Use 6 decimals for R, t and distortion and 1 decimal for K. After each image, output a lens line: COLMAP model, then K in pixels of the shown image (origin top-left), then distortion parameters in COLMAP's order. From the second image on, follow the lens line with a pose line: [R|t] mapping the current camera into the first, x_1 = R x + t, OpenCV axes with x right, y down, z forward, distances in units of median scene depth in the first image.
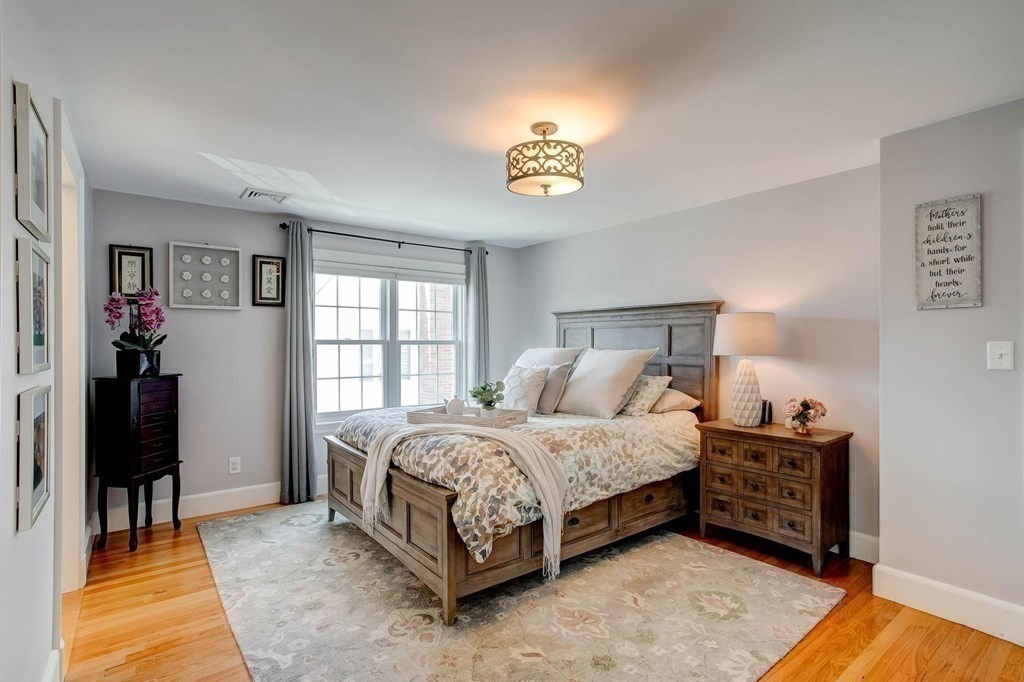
lens RADIAL K [[499.8, 0, 508.6], [0, 499.8, 345.7], [0, 0, 1]] dist [-0.045309, 0.029746]
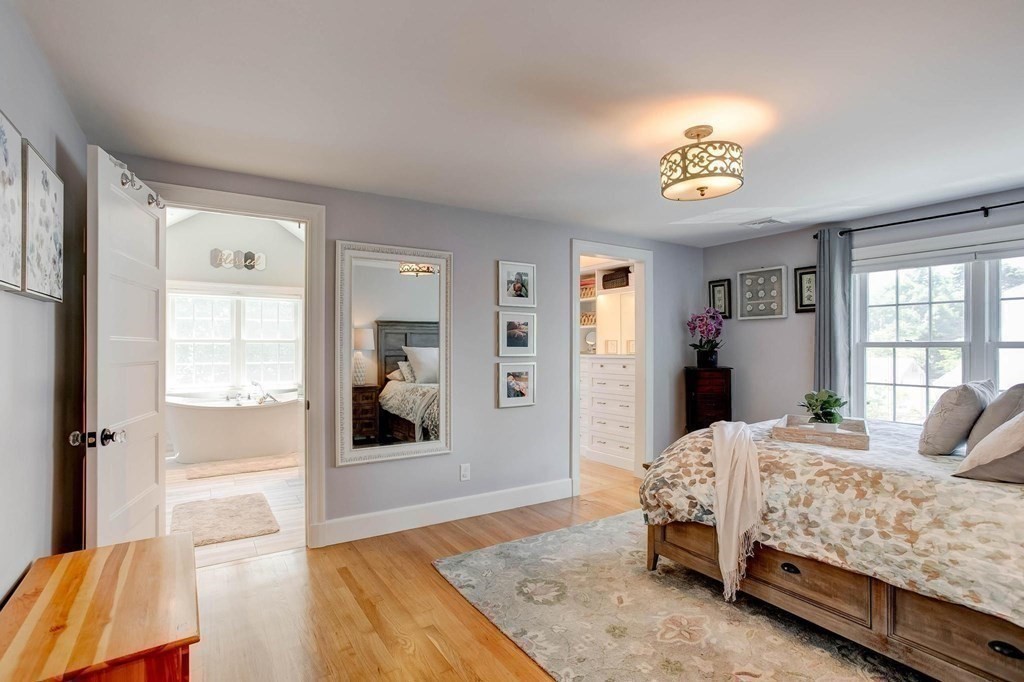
lens RADIAL K [[499.8, 0, 508.6], [0, 499.8, 345.7], [0, 0, 1]] dist [-0.045309, 0.029746]
pose [[-0.087761, 0.000636, -0.996141, 0.931472], [-0.004923, 0.999987, 0.001072, -0.003930], [0.996129, 0.004998, -0.087757, 0.596908]]
